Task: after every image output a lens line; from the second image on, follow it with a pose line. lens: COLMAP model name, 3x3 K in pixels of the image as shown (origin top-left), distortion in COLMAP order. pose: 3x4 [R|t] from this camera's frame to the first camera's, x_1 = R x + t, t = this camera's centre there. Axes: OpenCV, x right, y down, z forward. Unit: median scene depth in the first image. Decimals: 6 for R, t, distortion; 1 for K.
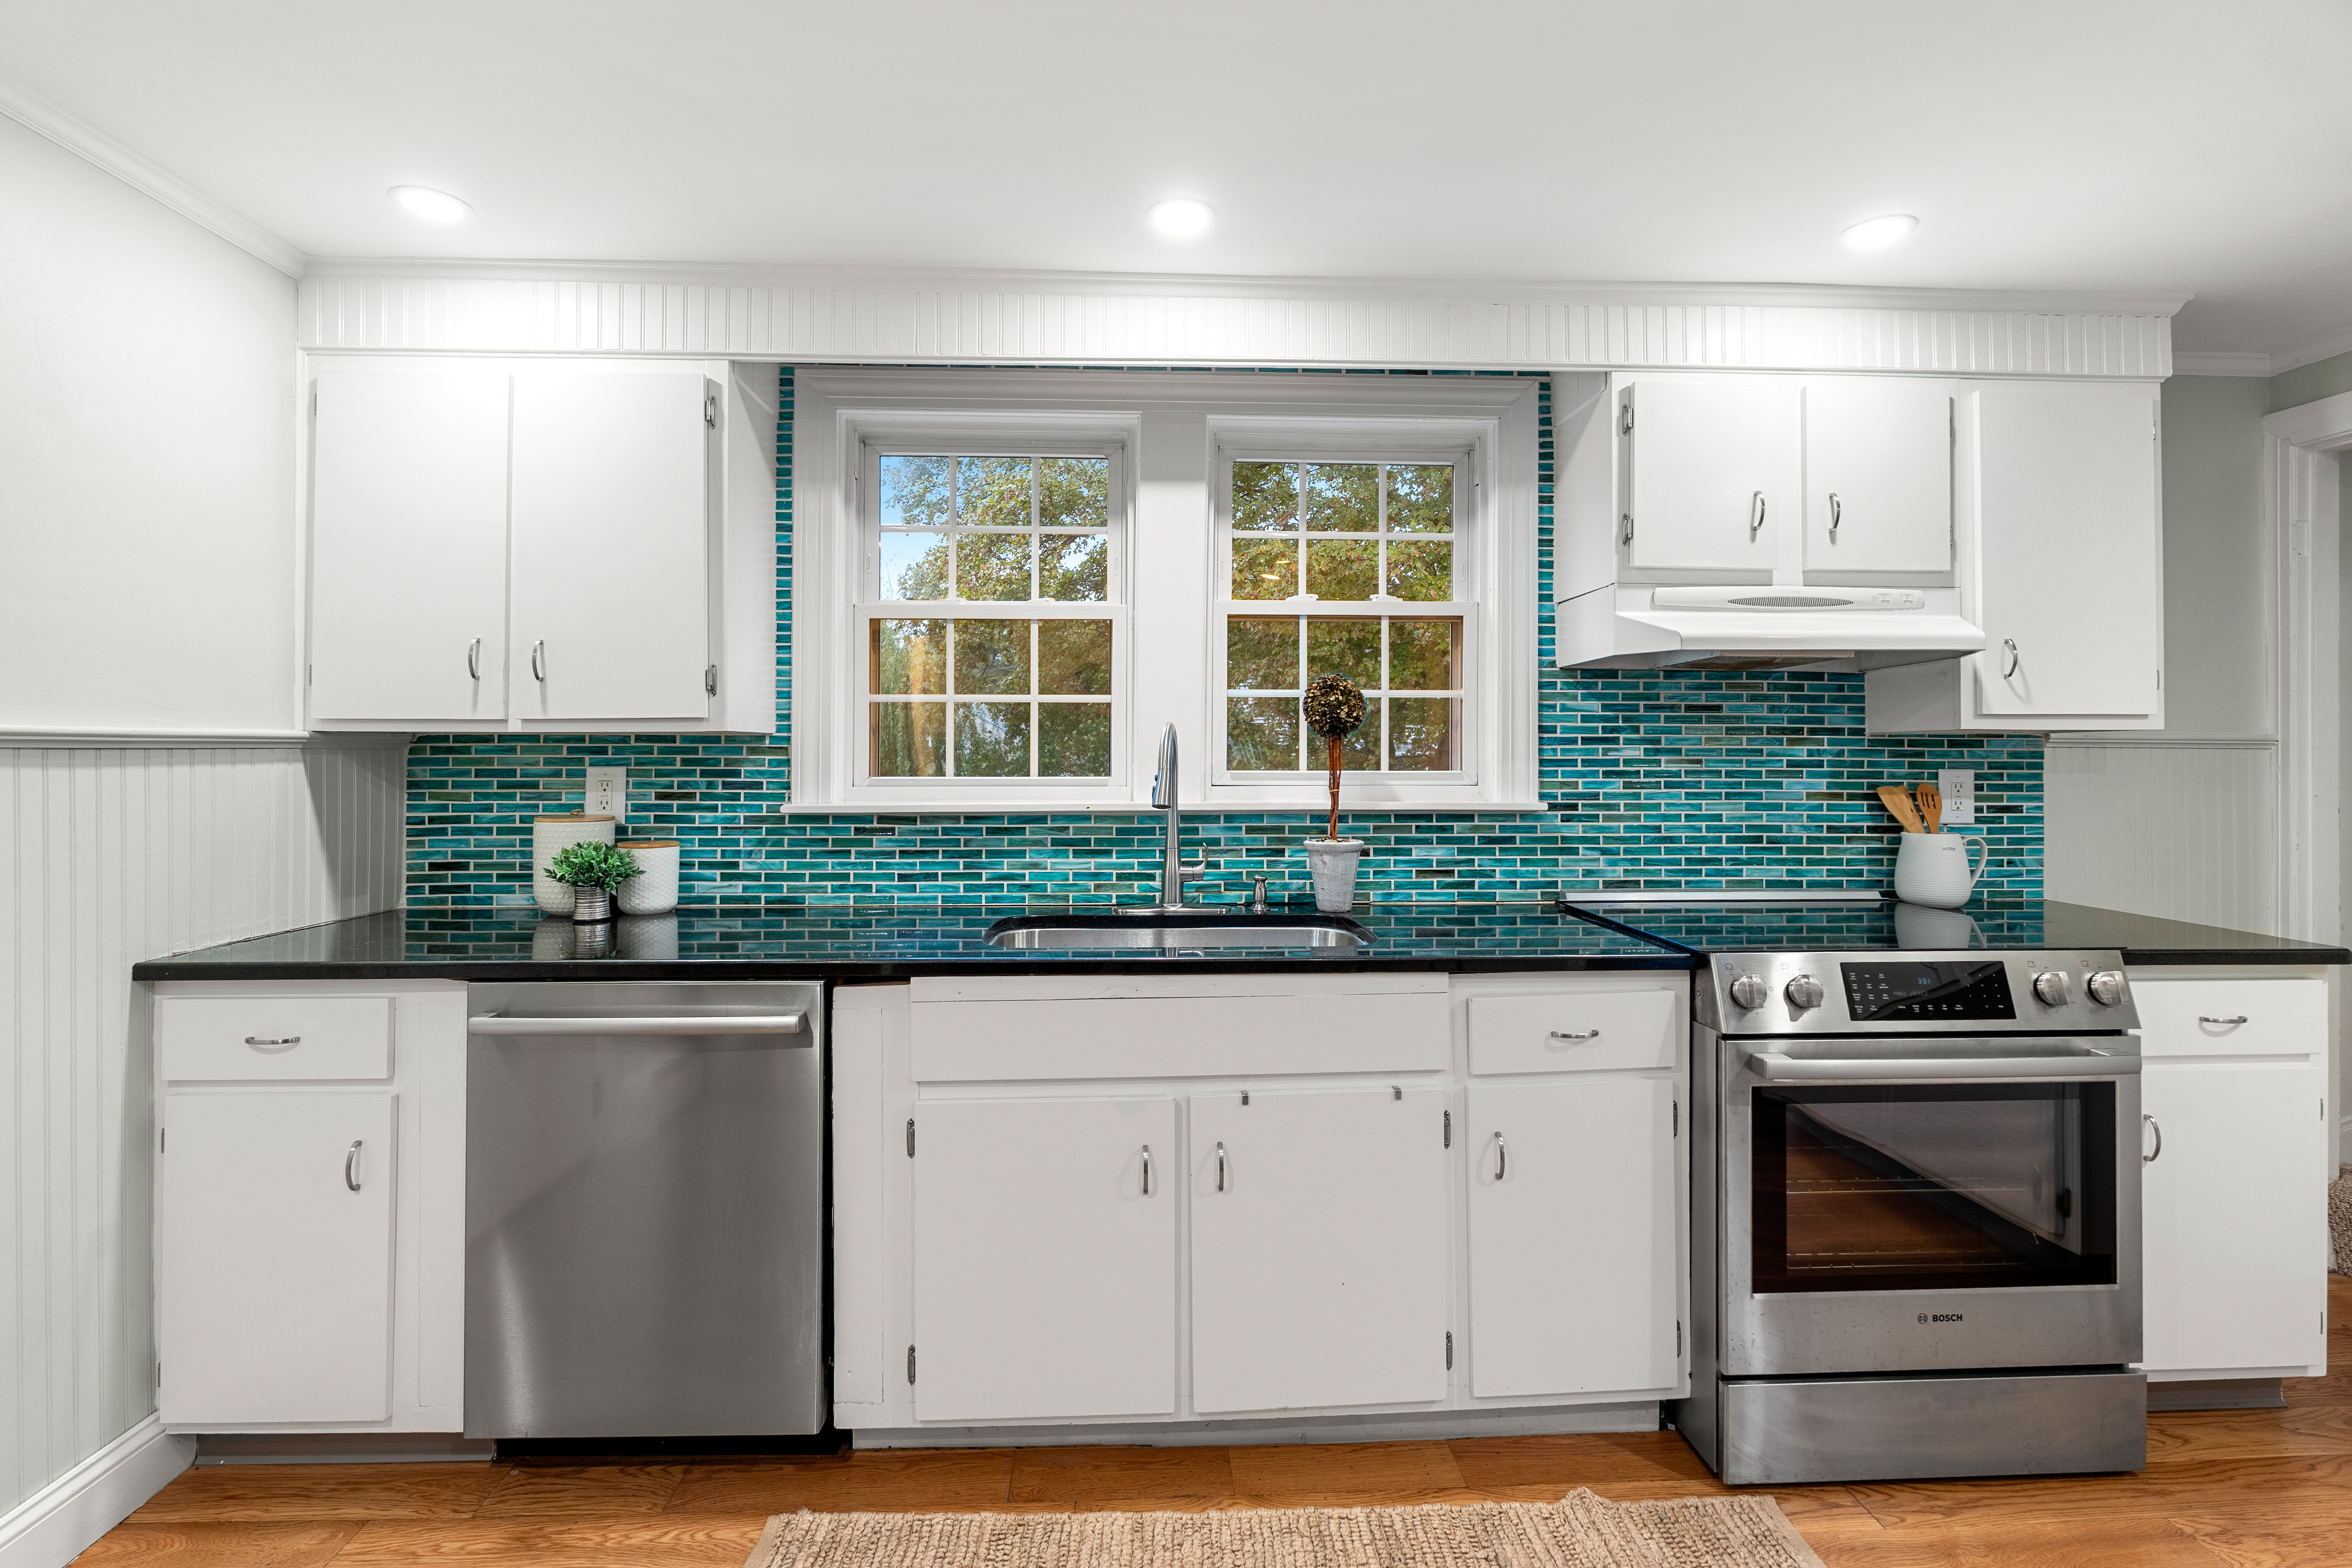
lens RADIAL K [[1065.3, 0, 1172.7], [0, 1065.3, 746.5], [0, 0, 1]] dist [0.001254, 0.000348]
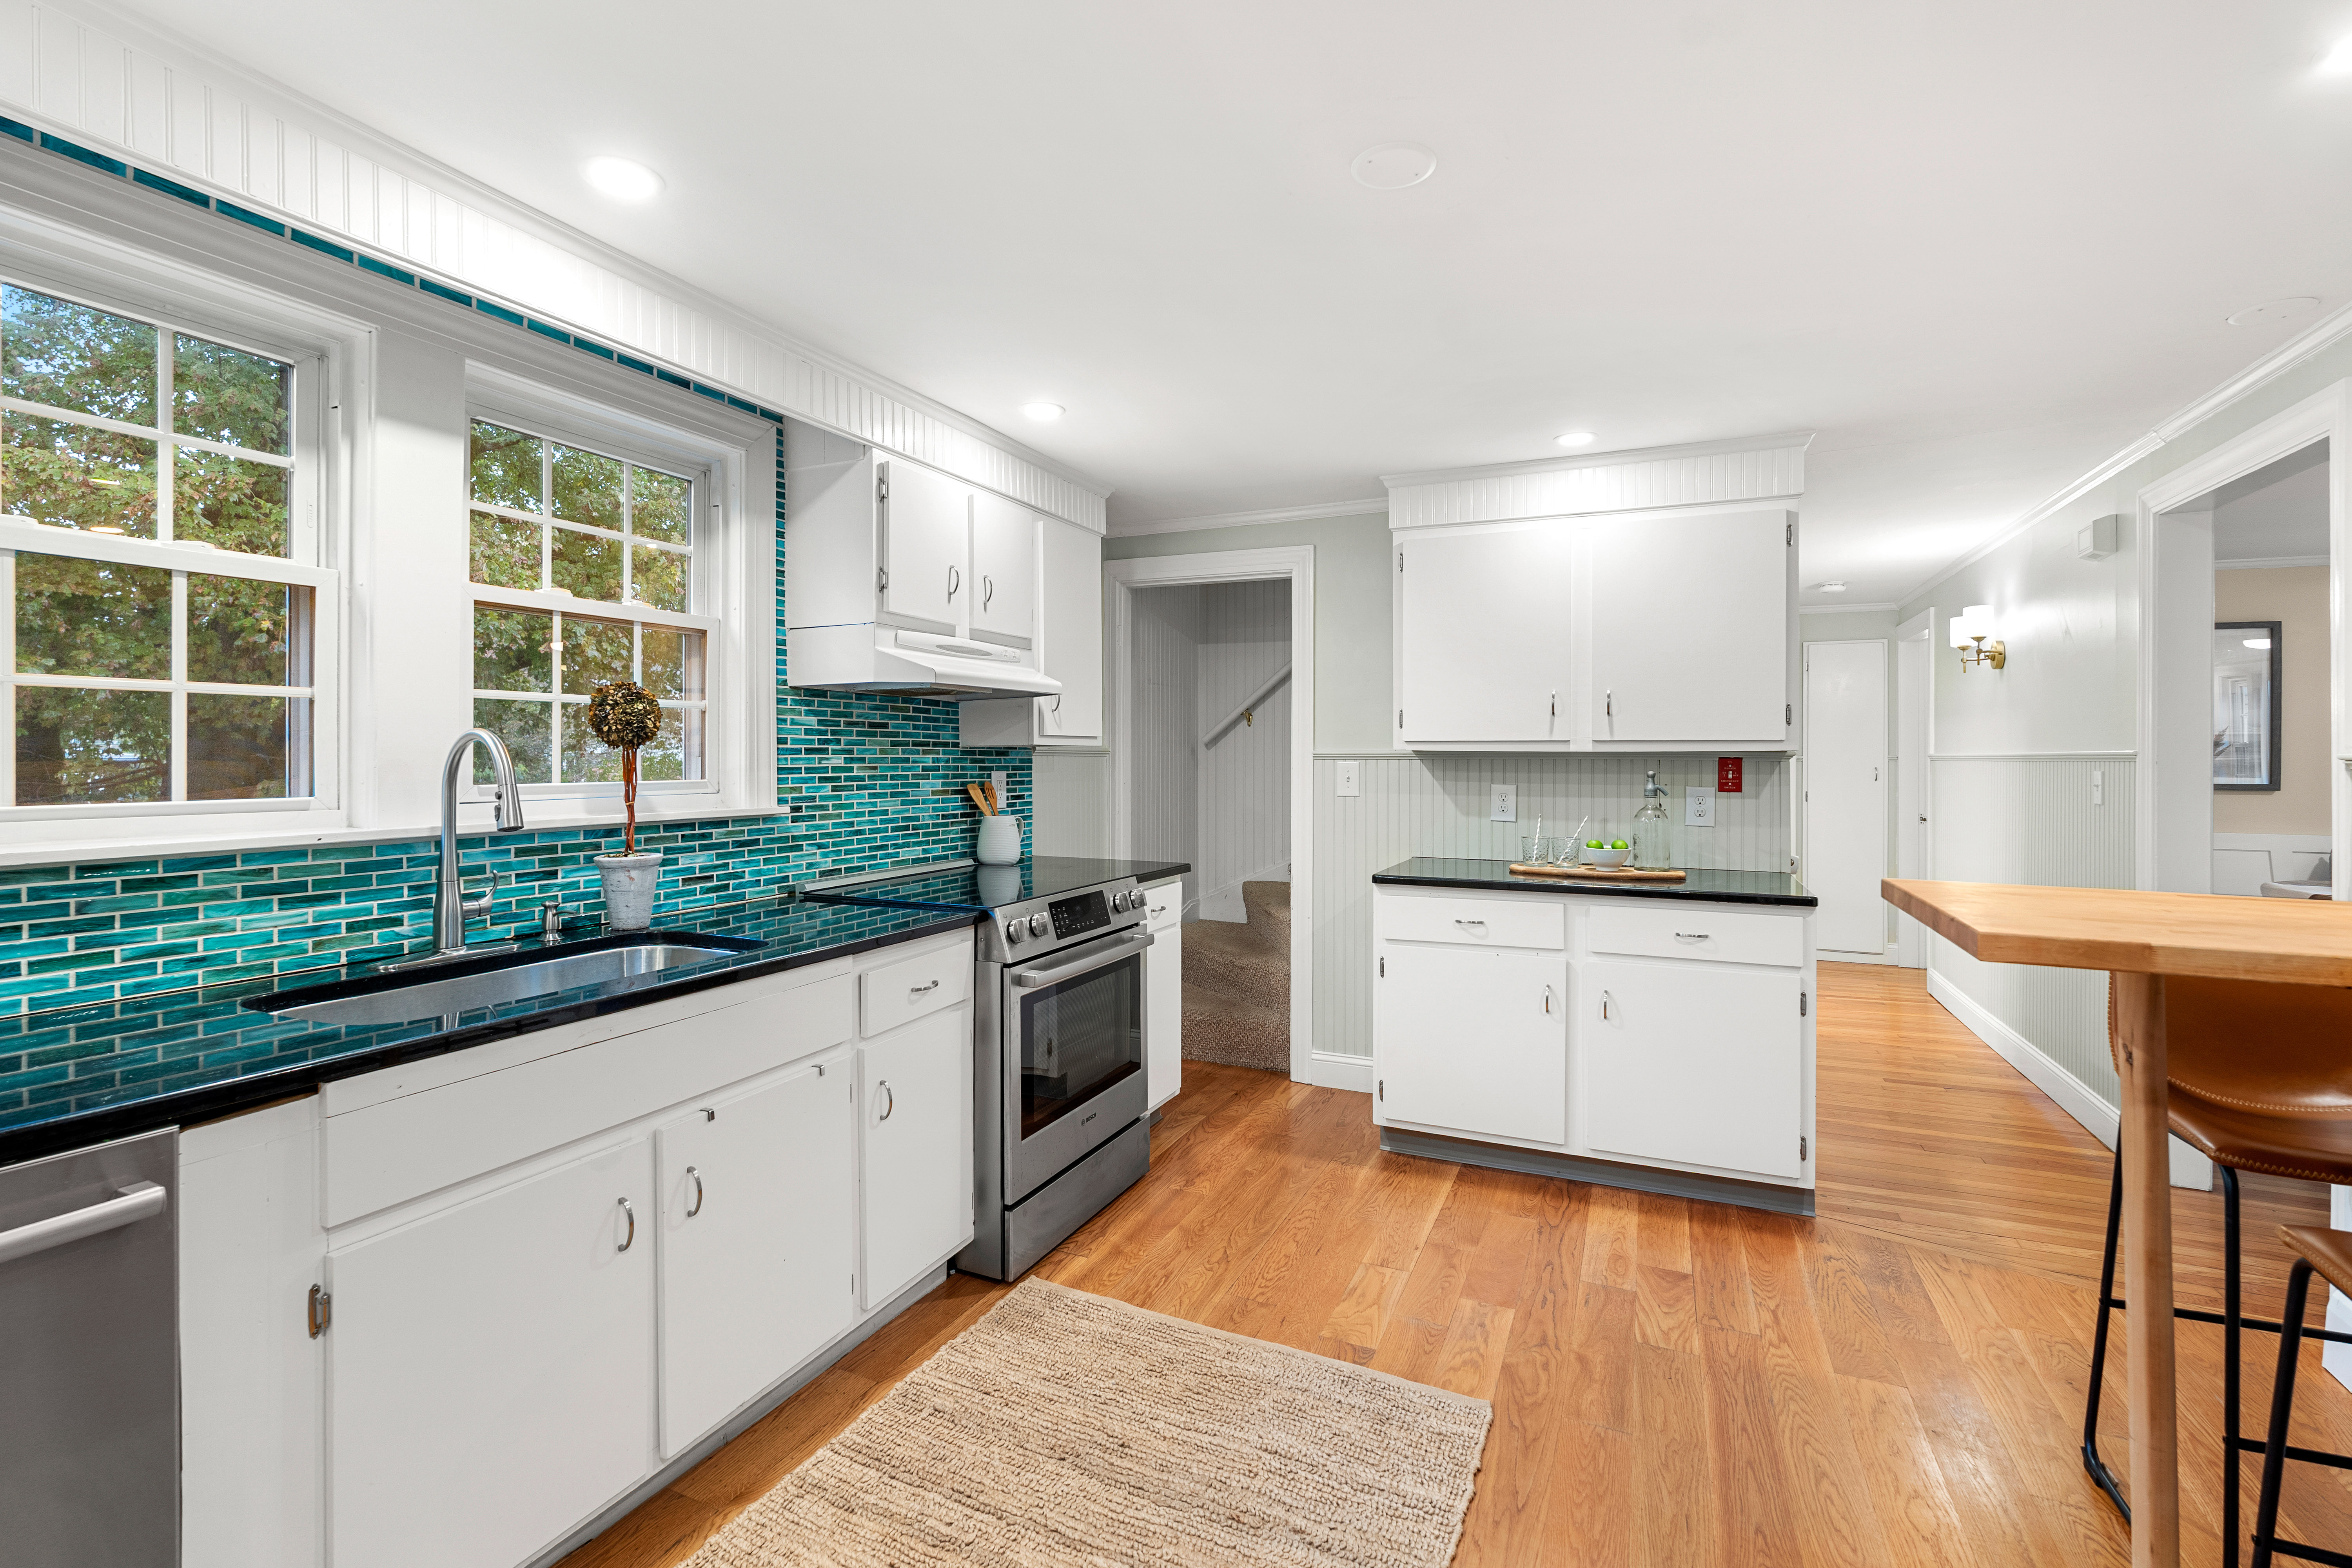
lens RADIAL K [[1046.1, 0, 1169.2], [0, 1046.1, 762.3], [0, 0, 1]] dist [-0.000534, -0.000221]
pose [[0.466462, -0.006330, 0.884518, -0.432392], [-0.002666, 0.999960, 0.008562, -0.003970], [-0.884537, -0.006352, 0.466427, 0.129117]]
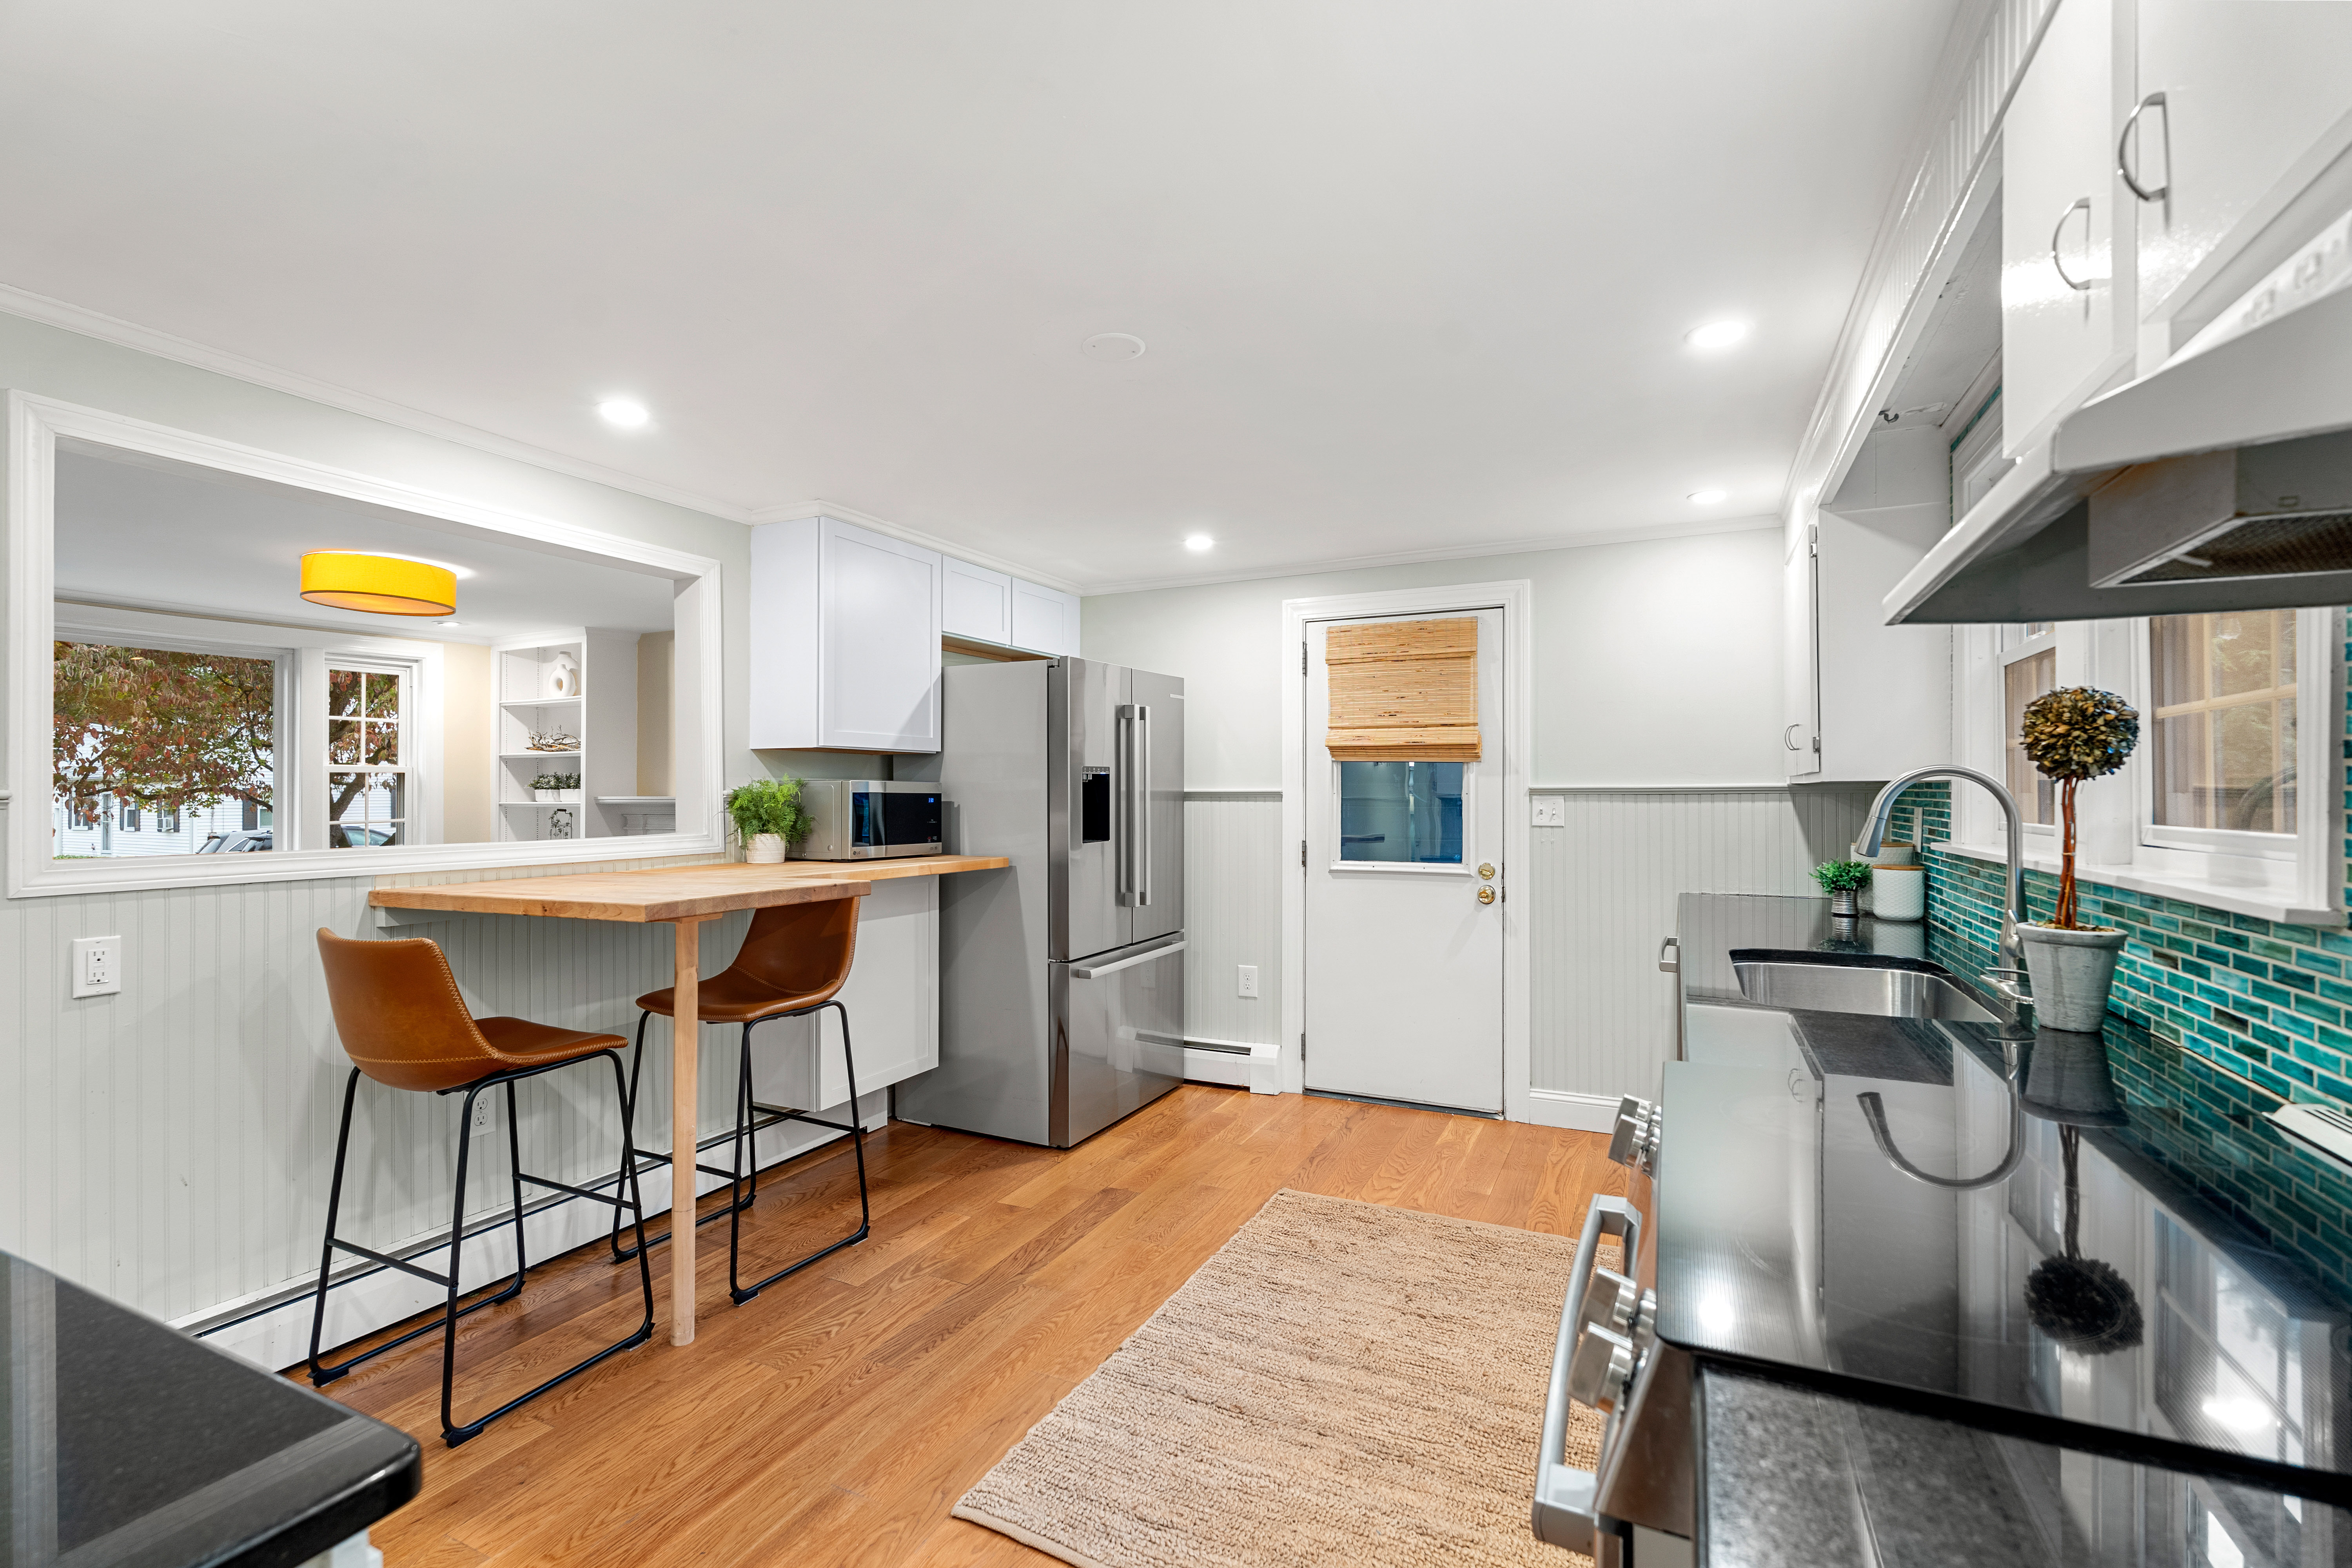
lens RADIAL K [[1037.1, 0, 1175.1], [0, 1037.1, 796.8], [0, 0, 1]] dist [-0.000232, 0.000122]
pose [[-0.477377, 0.001990, -0.878696, 0.973840], [0.004827, 0.999988, -0.000358, 0.002288], [0.878685, -0.004412, -0.477381, 0.779149]]
